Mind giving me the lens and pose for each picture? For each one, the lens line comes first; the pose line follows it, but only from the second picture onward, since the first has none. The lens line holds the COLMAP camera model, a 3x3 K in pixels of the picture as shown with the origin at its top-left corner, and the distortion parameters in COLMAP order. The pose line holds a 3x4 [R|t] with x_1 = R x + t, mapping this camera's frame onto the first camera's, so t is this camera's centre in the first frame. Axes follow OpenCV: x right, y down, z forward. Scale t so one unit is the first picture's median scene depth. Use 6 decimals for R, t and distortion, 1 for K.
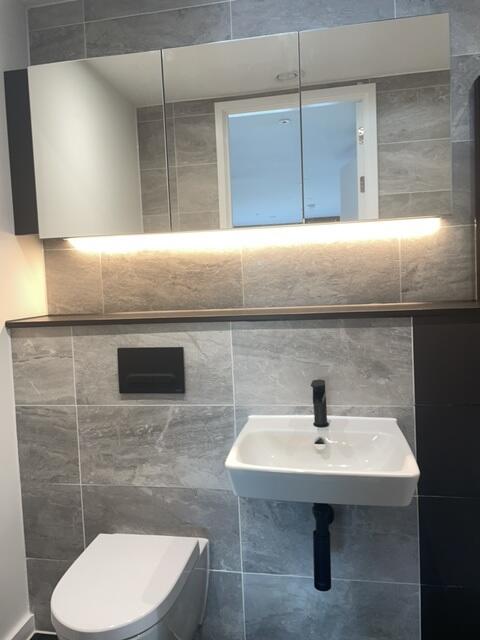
lens RADIAL K [[482.5, 0, 243.7], [0, 482.5, 311.4], [0, 0, 1]] dist [0.098331, -0.109878]
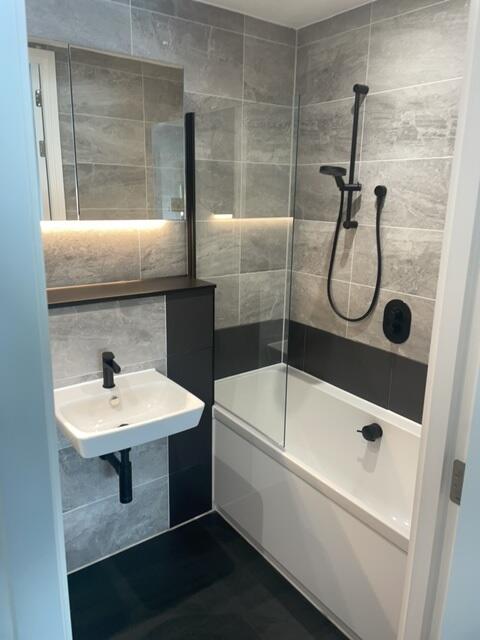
lens RADIAL K [[482.5, 0, 243.7], [0, 482.5, 311.4], [0, 0, 1]] dist [0.098331, -0.109878]
pose [[0.687585, -0.117662, 0.716507, -0.434676], [-0.001464, 0.986557, 0.163413, -0.149042], [-0.726102, -0.113409, 0.678170, -0.082040]]
